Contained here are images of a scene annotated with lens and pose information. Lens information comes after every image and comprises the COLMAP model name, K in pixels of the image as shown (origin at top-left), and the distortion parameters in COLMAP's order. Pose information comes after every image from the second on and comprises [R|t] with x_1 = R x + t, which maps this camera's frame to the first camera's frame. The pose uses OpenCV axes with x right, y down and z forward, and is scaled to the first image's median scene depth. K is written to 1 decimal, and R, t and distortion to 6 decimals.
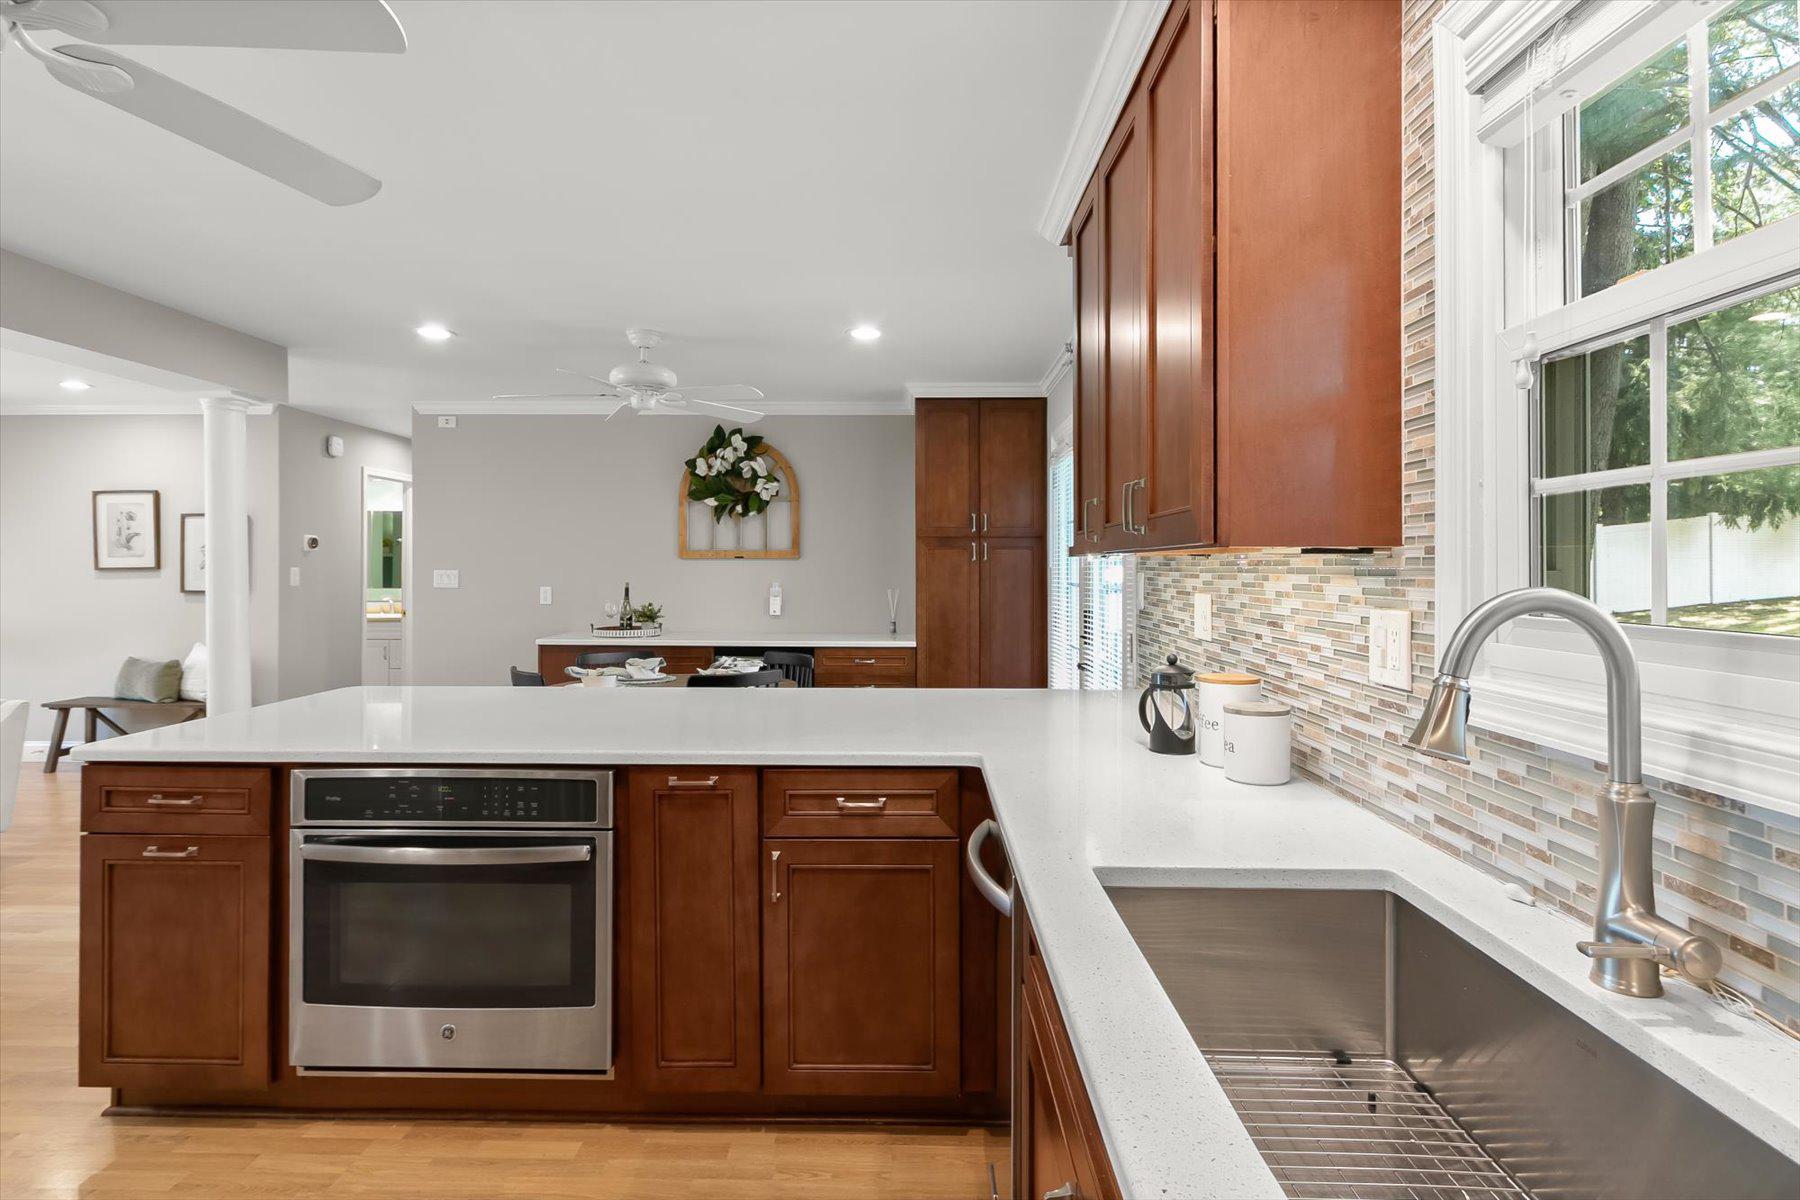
lens RADIAL K [[928.3, 0, 892.9], [0, 928.3, 564.1], [0, 0, 1]] dist [0.002562, 0.000118]
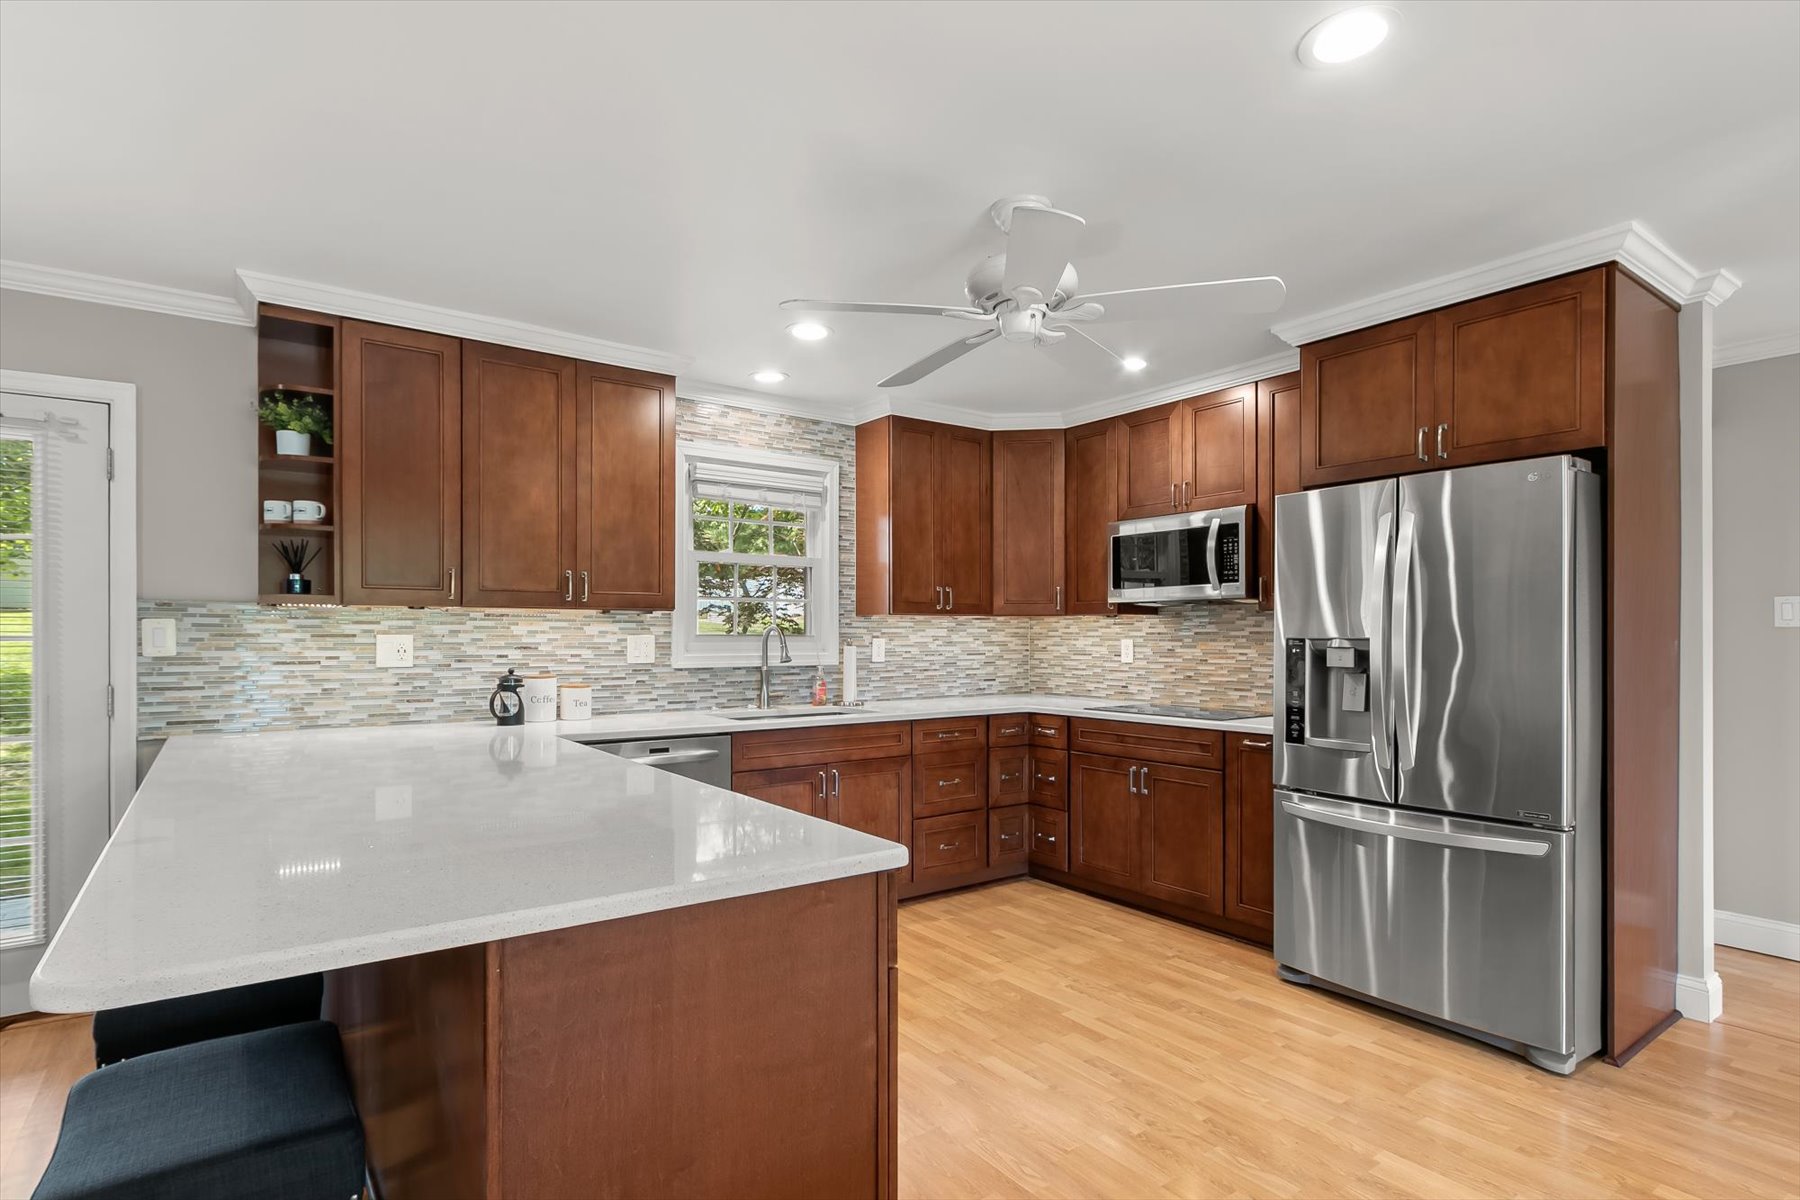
lens RADIAL K [[911.5, 0, 890.1], [0, 911.5, 637.9], [0, 0, 1]] dist [0.001728, -0.000348]
pose [[-0.604604, -0.005216, 0.796509, -0.558863], [-0.006166, 0.999979, 0.001868, 0.013165], [-0.796503, -0.003782, -0.604623, 0.559929]]
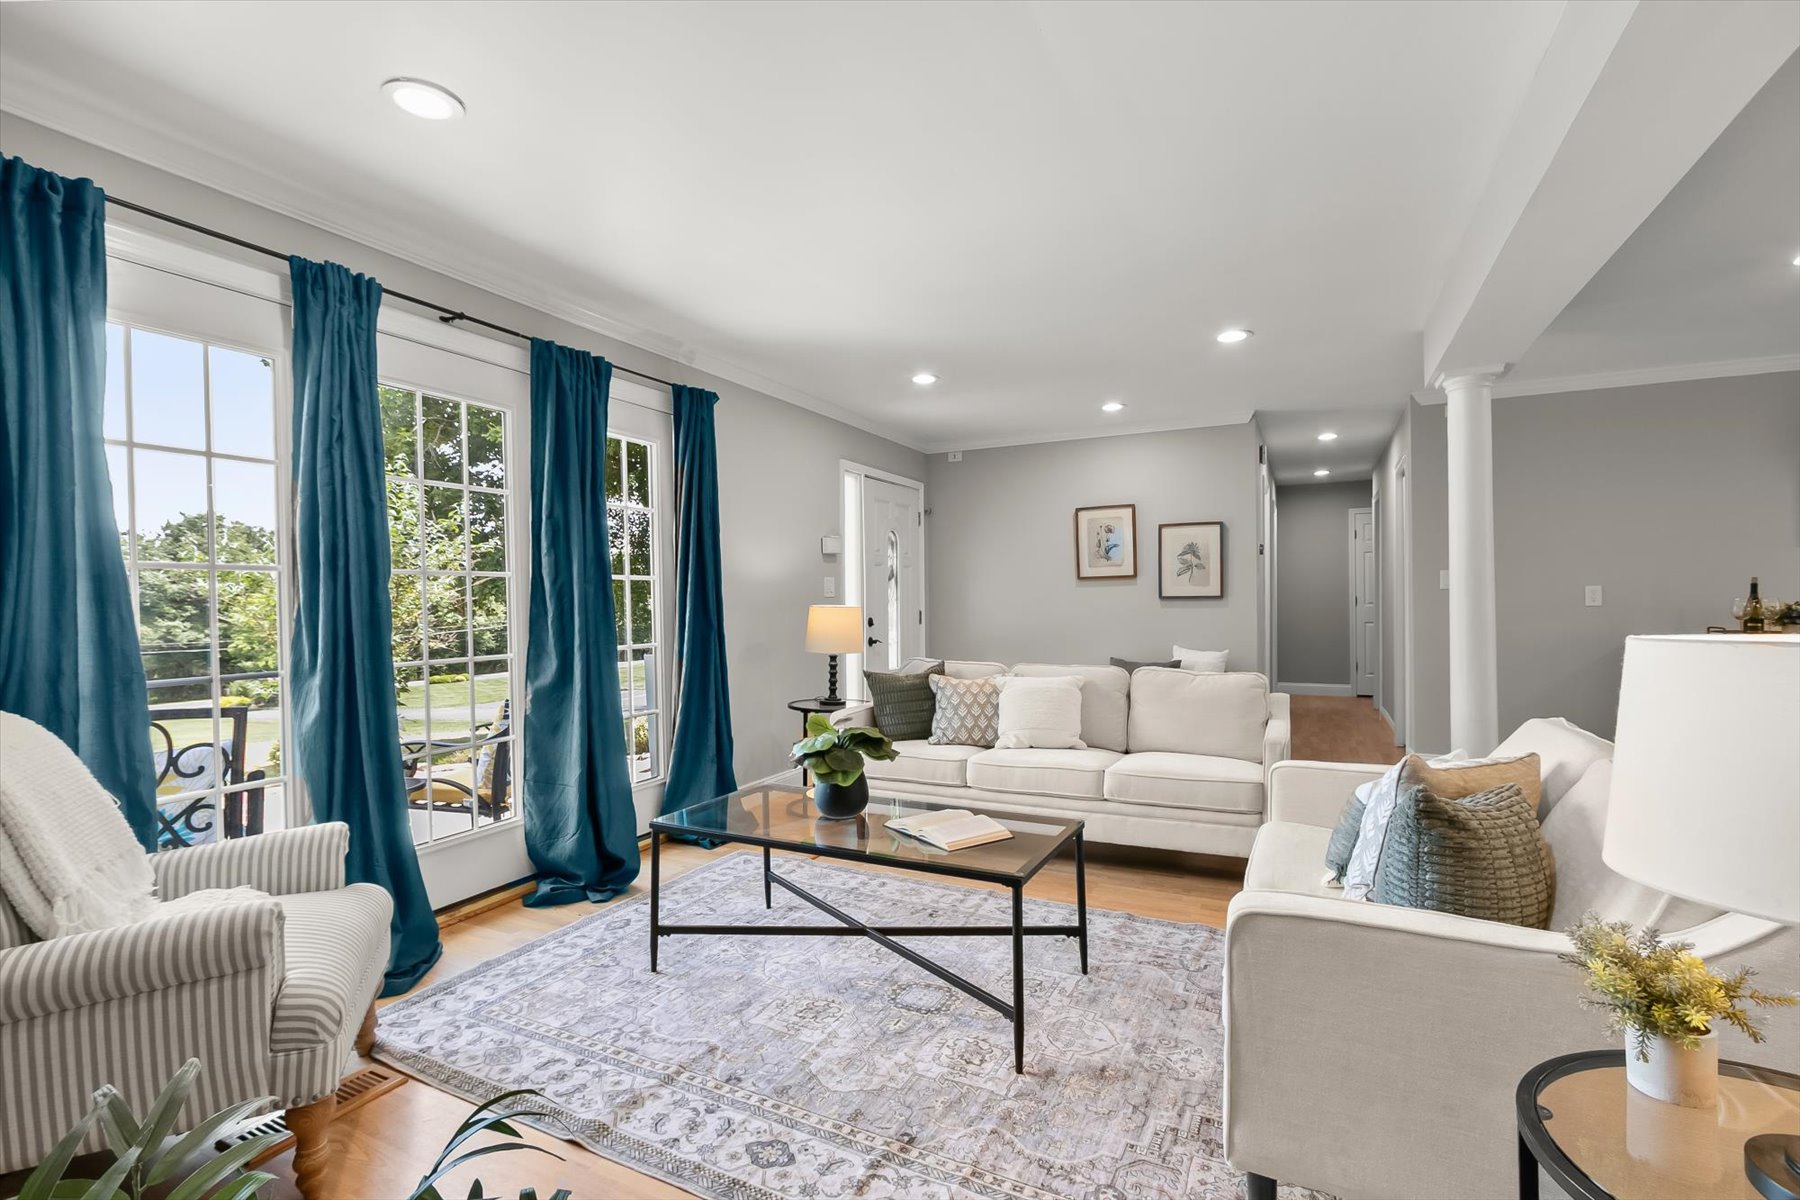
lens RADIAL K [[815.6, 0, 894.2], [0, 815.6, 594.7], [0, 0, 1]] dist [0.001301, -0.001070]
pose [[0.910352, -0.015382, -0.413548, -0.731879], [0.014303, 0.999881, -0.005707, 0.030732], [0.413587, -0.000720, 0.910465, 0.021644]]
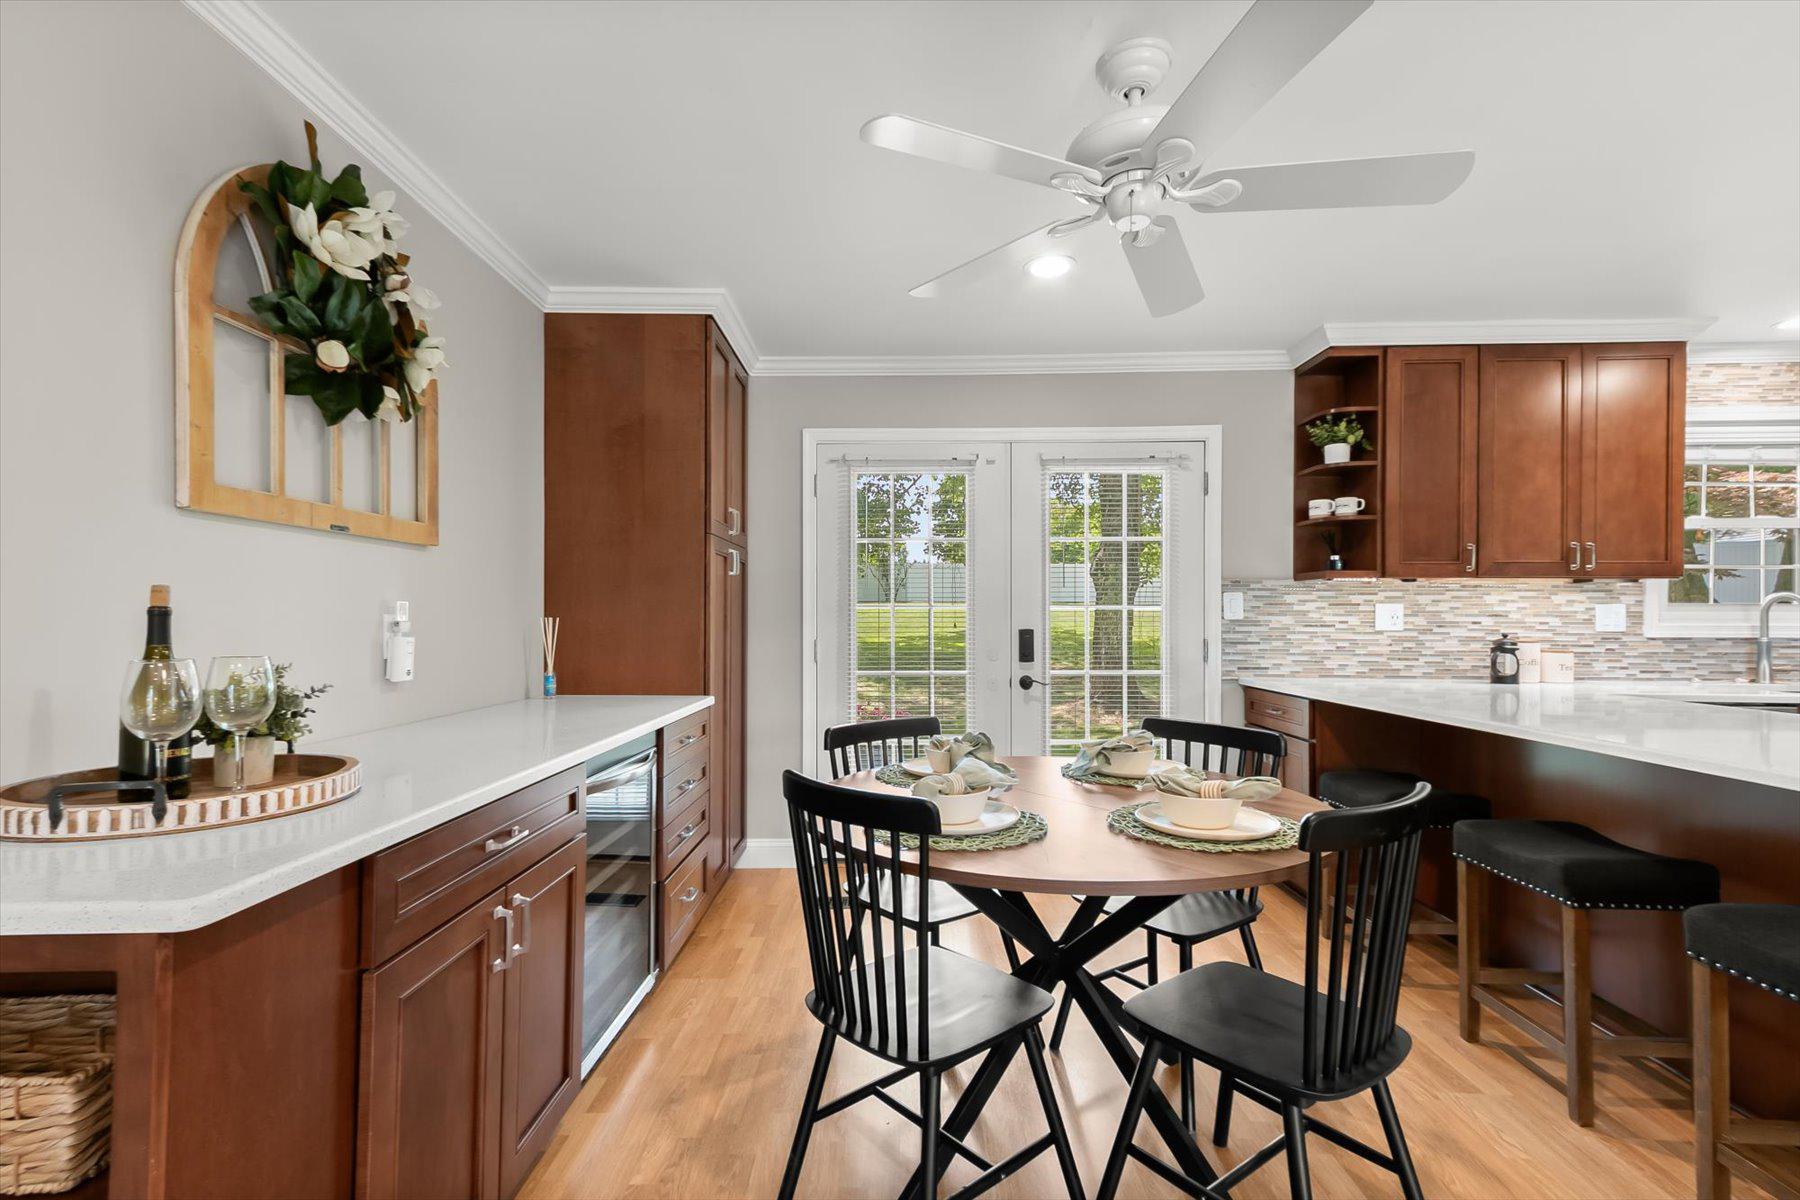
lens RADIAL K [[806.6, 0, 883.6], [0, 806.6, 614.4], [0, 0, 1]] dist [0.023505, -0.000007]
pose [[0.001778, 0.003289, 0.999993, -0.529495], [-0.006615, 0.999973, -0.003277, 0.028152], [-0.999977, -0.006609, 0.001800, 0.872377]]
